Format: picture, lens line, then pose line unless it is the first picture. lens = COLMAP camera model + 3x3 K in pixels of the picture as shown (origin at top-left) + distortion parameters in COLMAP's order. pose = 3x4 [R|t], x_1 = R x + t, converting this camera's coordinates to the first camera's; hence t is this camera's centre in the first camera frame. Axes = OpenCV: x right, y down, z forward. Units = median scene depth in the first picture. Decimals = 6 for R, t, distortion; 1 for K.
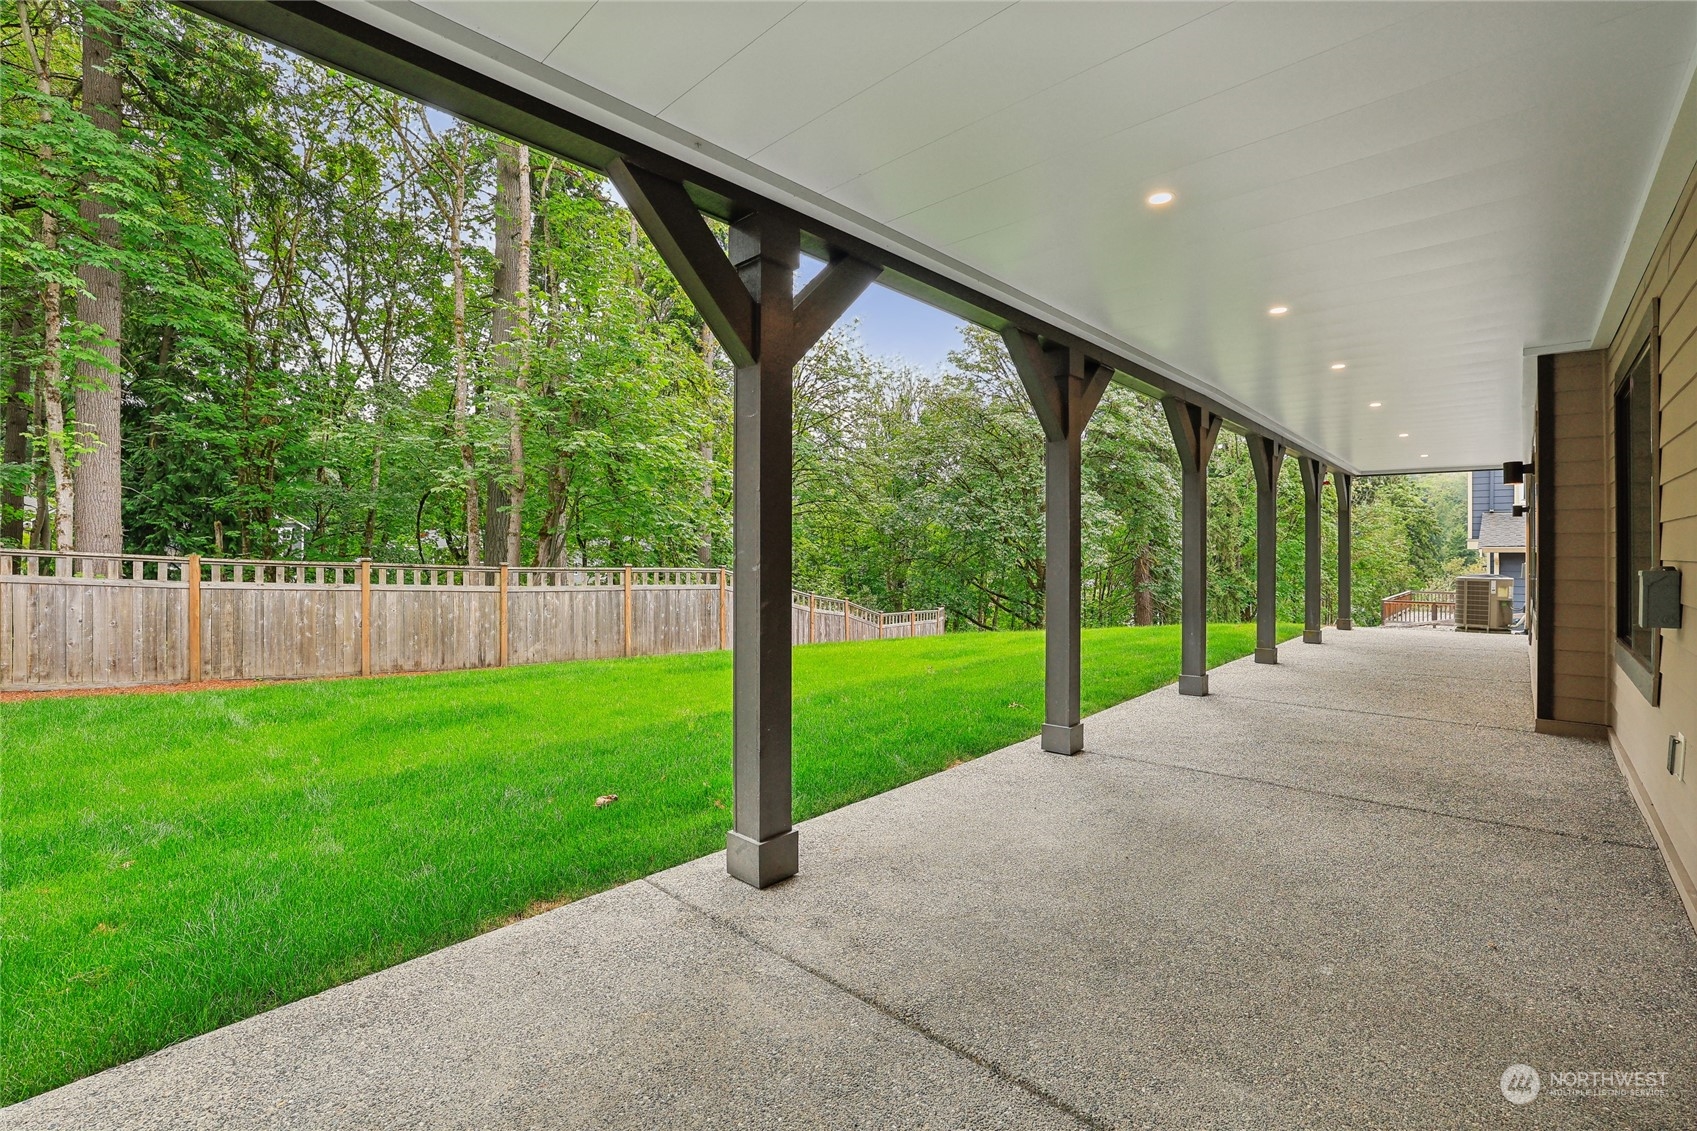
lens RADIAL K [[734.4, 0, 843.4], [0, 734.4, 561.9], [0, 0, 1]] dist [-0.029259, 0.006902]
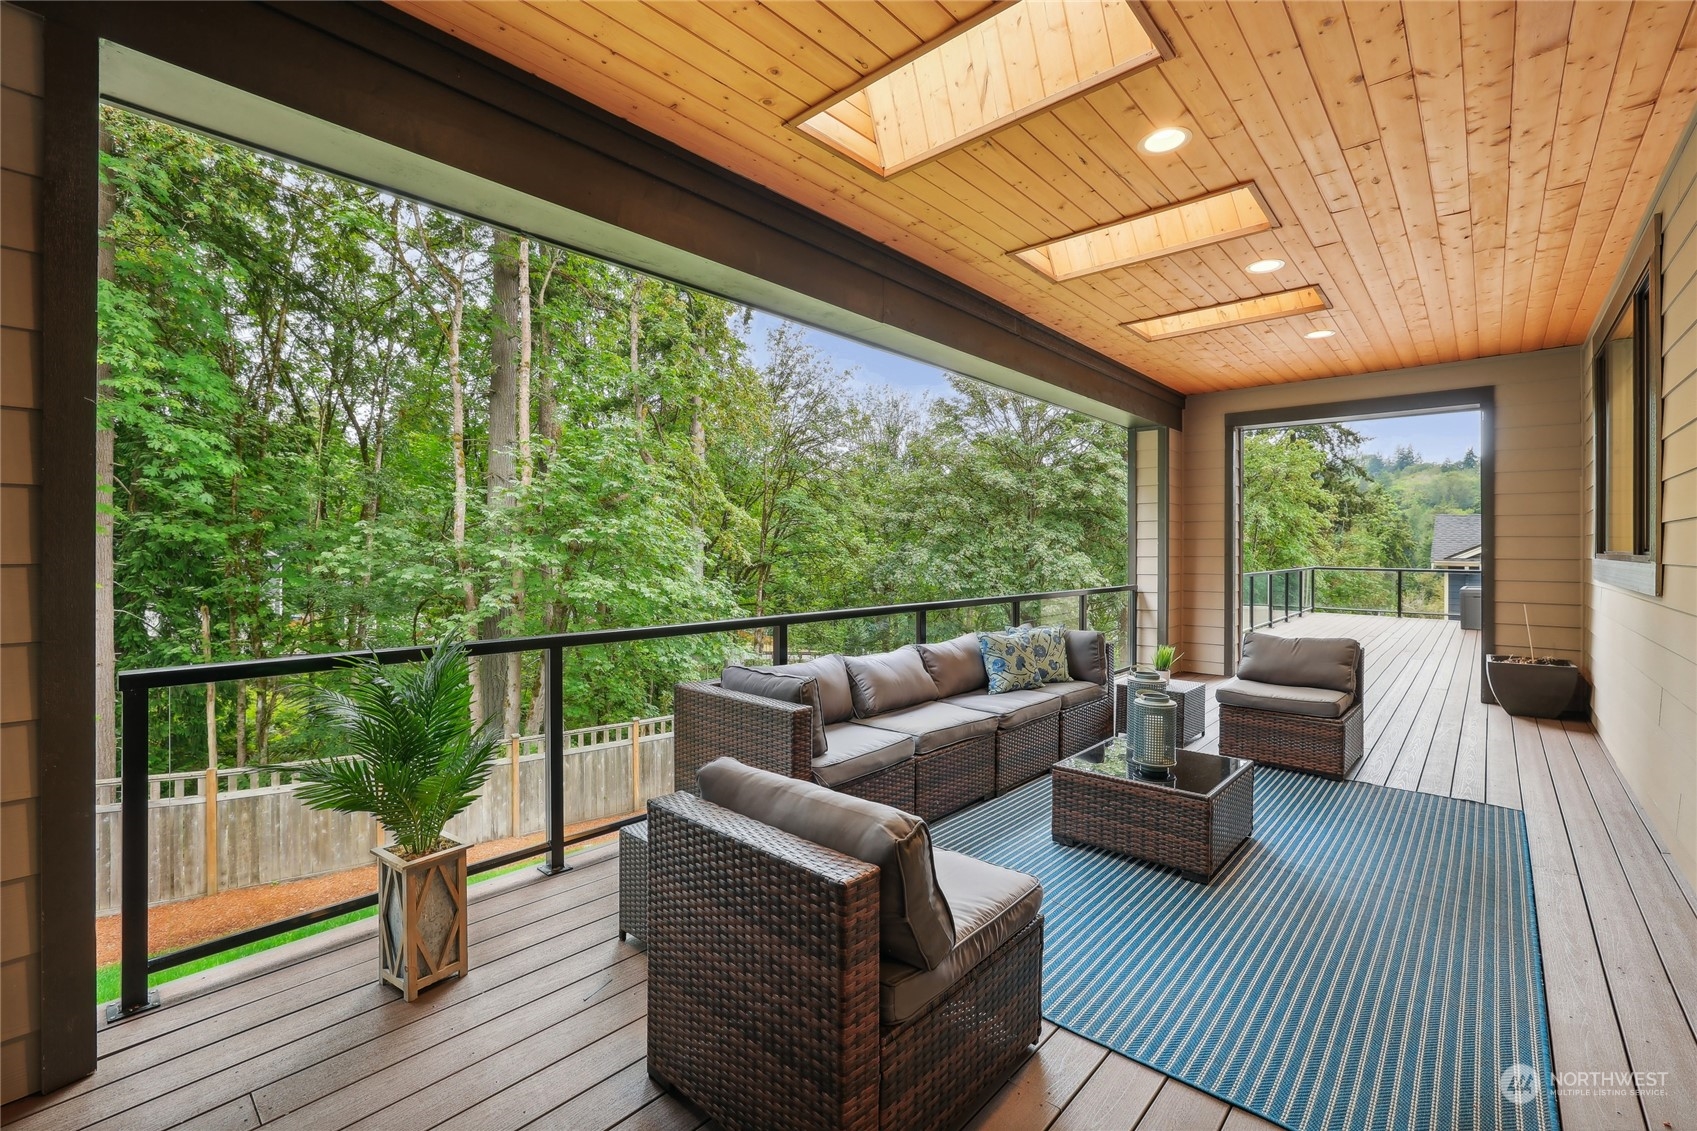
lens RADIAL K [[734.4, 0, 852.0], [0, 734.4, 552.7], [0, 0, 1]] dist [-0.029259, 0.006902]
pose [[0.999347, 0.004249, 0.035890, -0.032418], [-0.004154, 0.999988, -0.002699, -0.227595], [-0.035901, 0.002549, 0.999352, -0.026321]]
